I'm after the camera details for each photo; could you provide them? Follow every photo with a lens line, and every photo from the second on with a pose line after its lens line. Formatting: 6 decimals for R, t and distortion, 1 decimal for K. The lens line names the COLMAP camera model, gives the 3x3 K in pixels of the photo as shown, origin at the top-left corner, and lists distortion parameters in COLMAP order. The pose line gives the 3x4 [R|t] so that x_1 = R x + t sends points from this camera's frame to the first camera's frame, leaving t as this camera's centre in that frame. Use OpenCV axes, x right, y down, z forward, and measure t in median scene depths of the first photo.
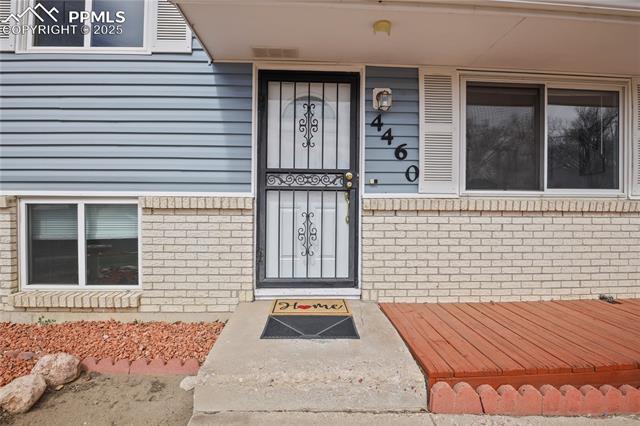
lens RADIAL K [[316.4, 0, 329.9], [0, 316.4, 207.3], [0, 0, 1]] dist [-0.032084, 0.000024]
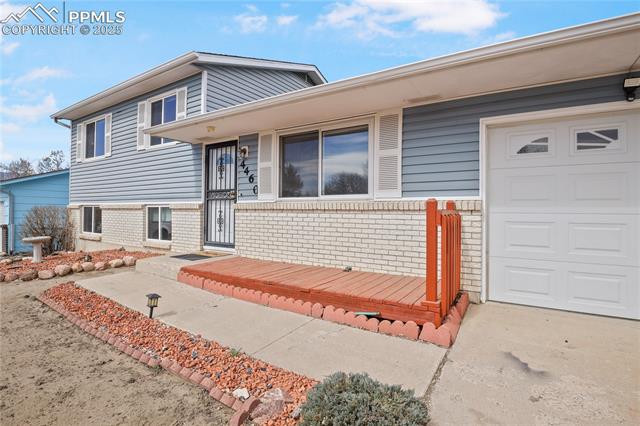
lens RADIAL K [[316.4, 0, 329.9], [0, 316.4, 207.3], [0, 0, 1]] dist [-0.032084, 0.000024]
pose [[0.824474, -0.006909, -0.565858, 1.693566], [0.003105, 0.999966, -0.007685, 0.013403], [0.565892, 0.004579, 0.824467, -0.301402]]
